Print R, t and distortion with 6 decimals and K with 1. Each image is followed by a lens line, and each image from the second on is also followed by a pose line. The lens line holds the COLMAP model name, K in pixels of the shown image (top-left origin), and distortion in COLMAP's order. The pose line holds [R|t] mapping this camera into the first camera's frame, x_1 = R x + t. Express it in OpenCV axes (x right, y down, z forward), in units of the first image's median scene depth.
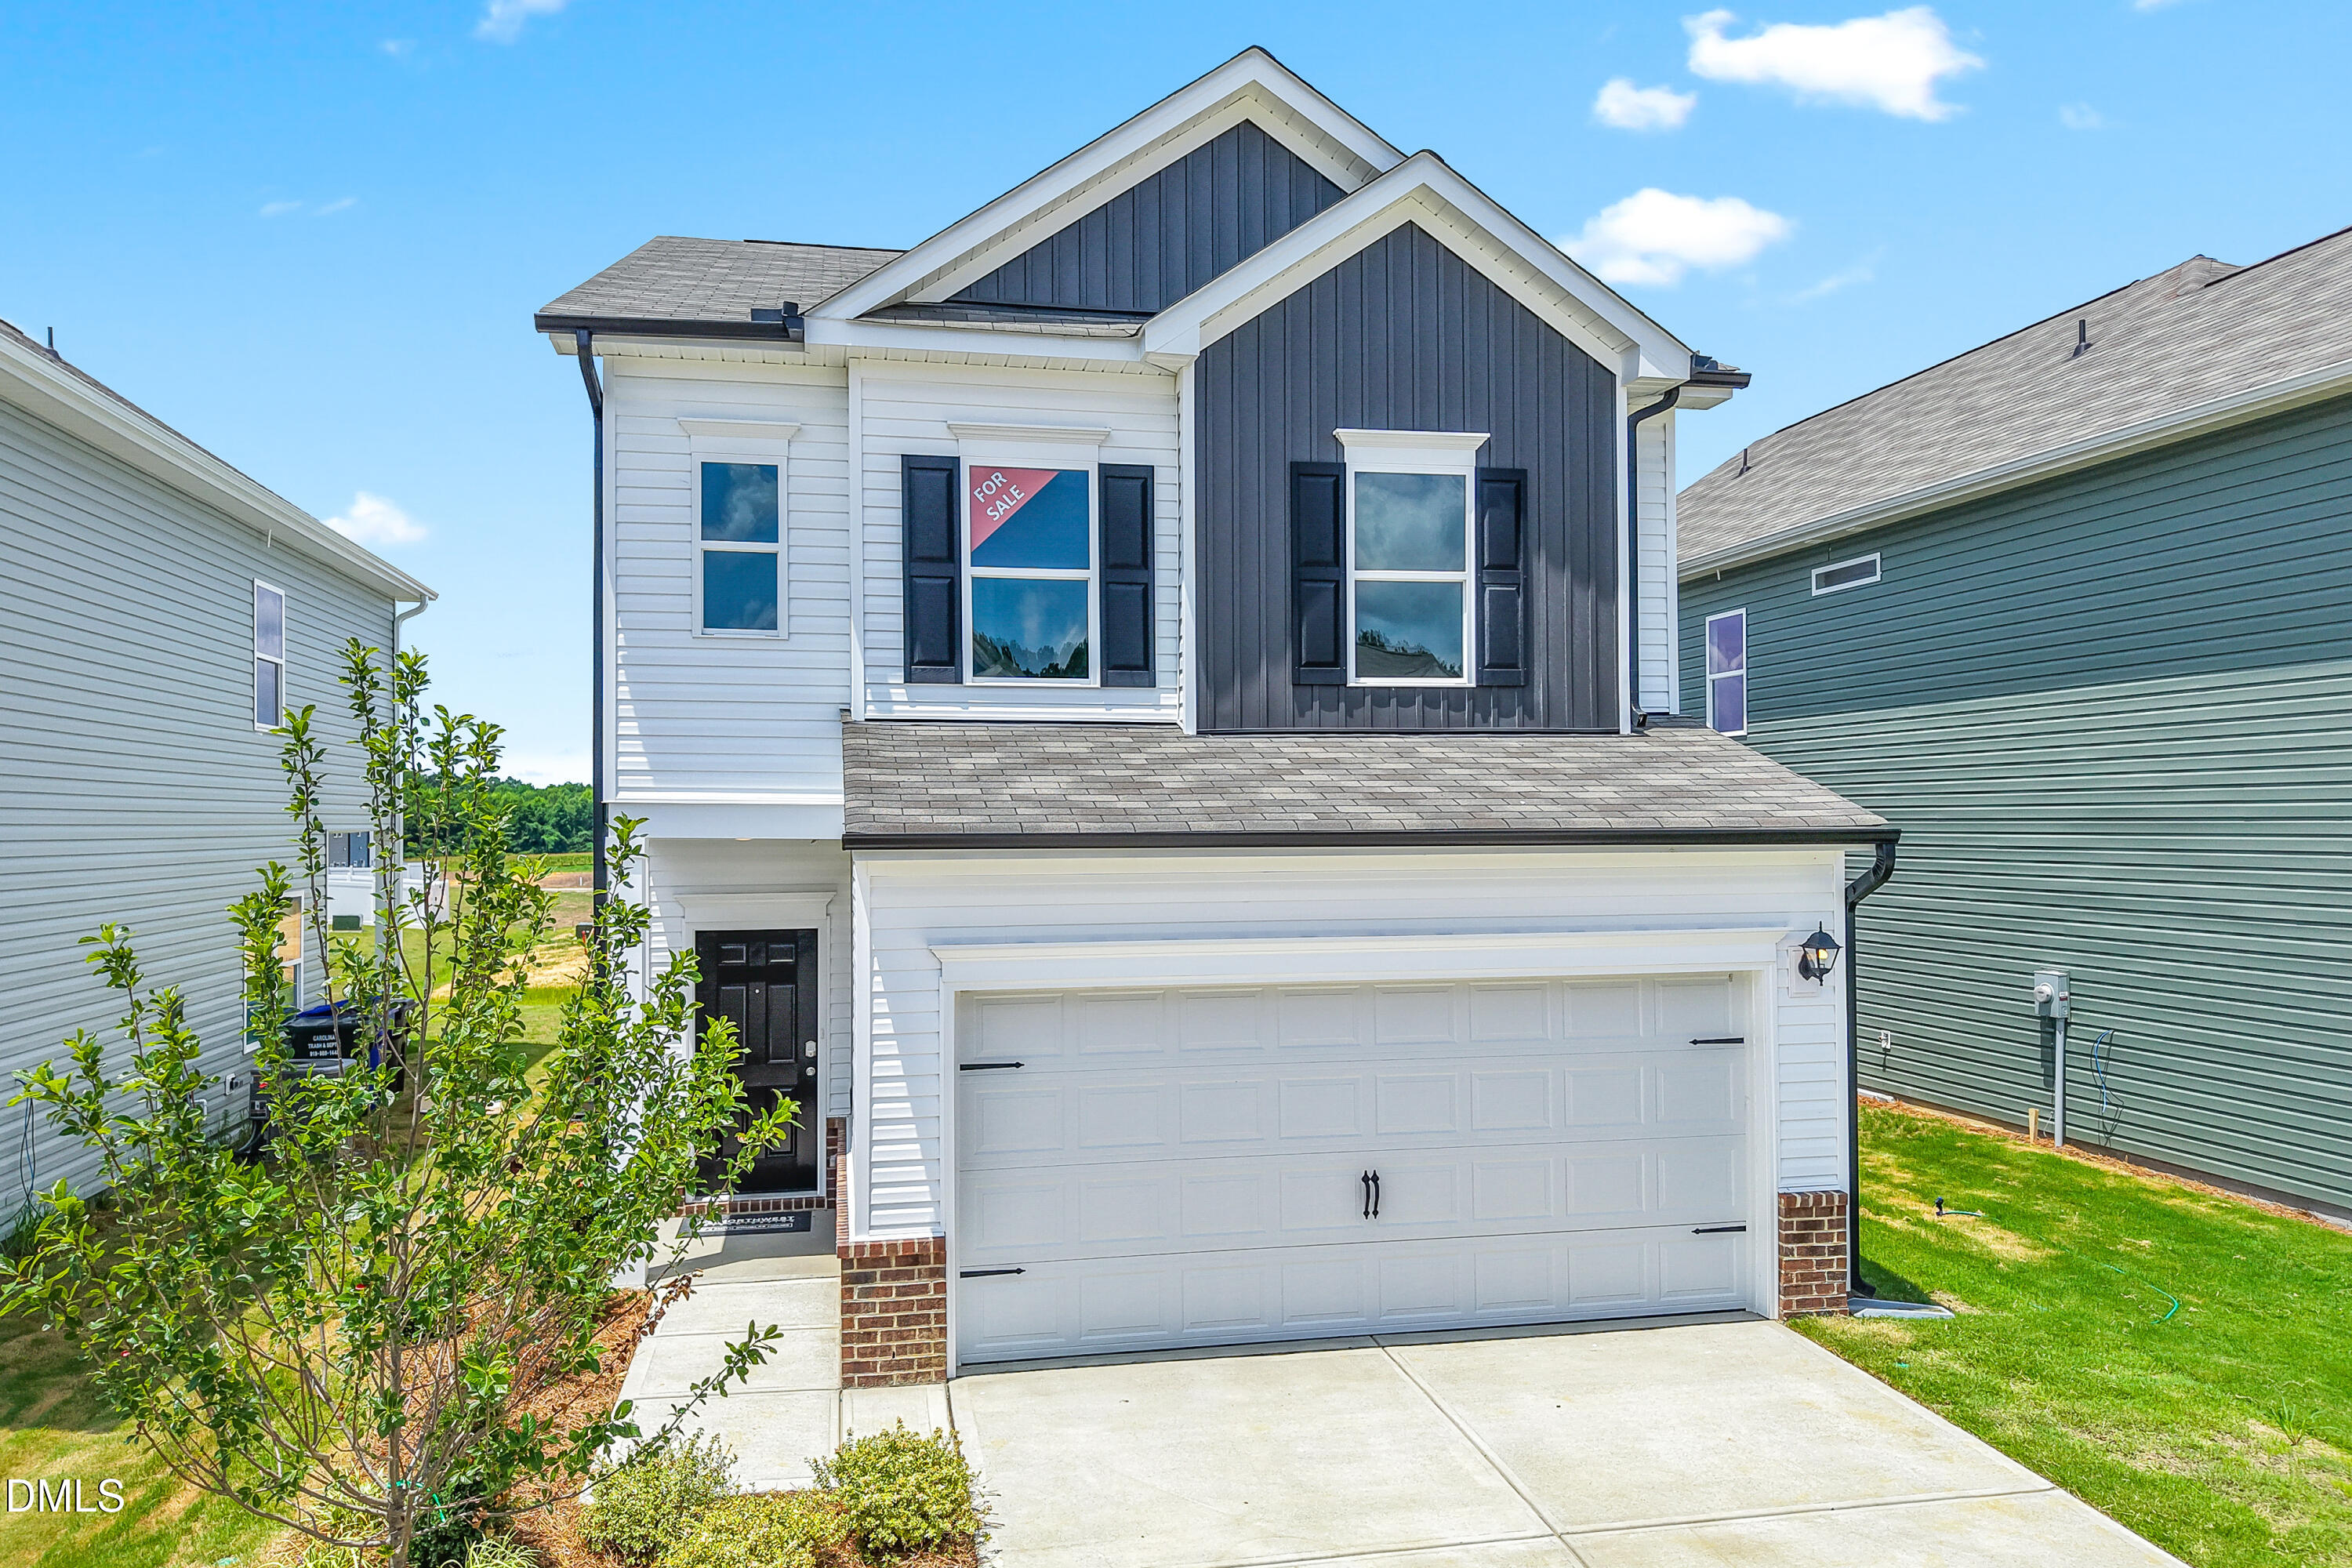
lens RADIAL K [[1601.7, 0, 1176.0], [0, 1601.7, 784.0], [0, 0, 1]] dist [-0.004124, 0.003357]
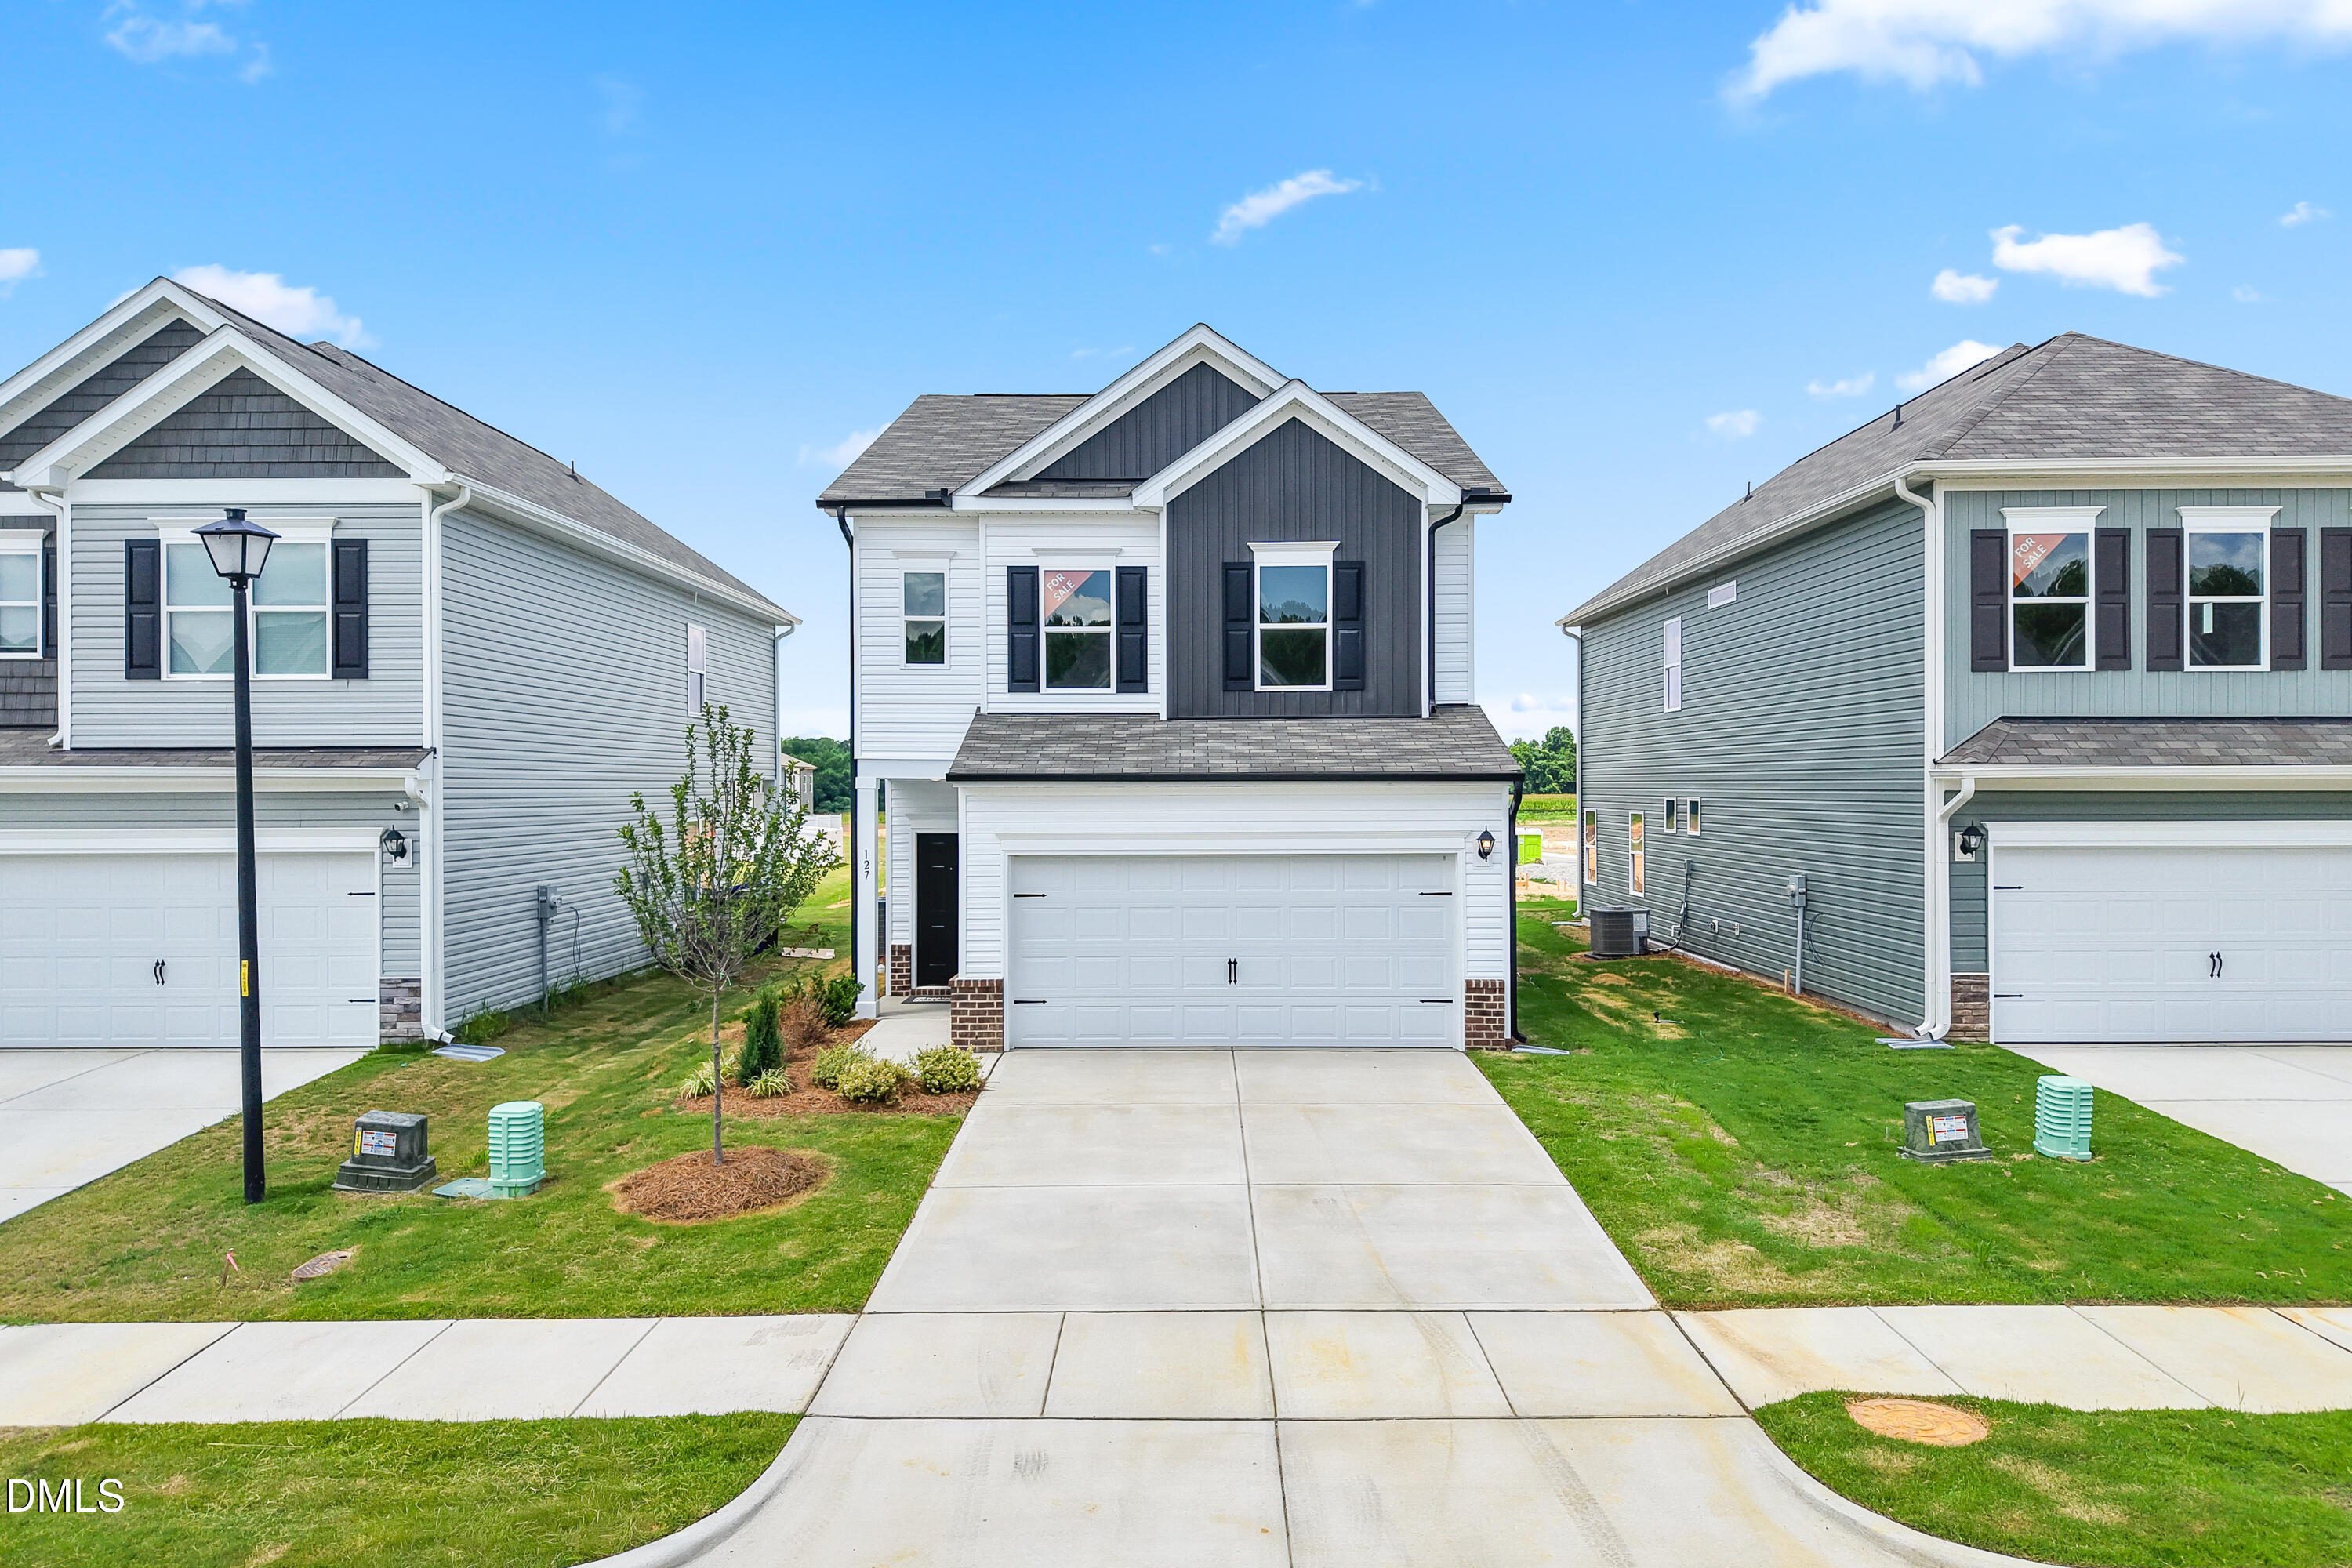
lens RADIAL K [[1601.7, 0, 1176.0], [0, 1601.7, 784.0], [0, 0, 1]] dist [-0.004124, 0.003357]
pose [[0.972057, 0.004135, -0.234707, 0.435883], [0.001673, 0.999697, 0.024541, -0.003609], [0.234737, -0.024248, 0.971756, -0.711613]]
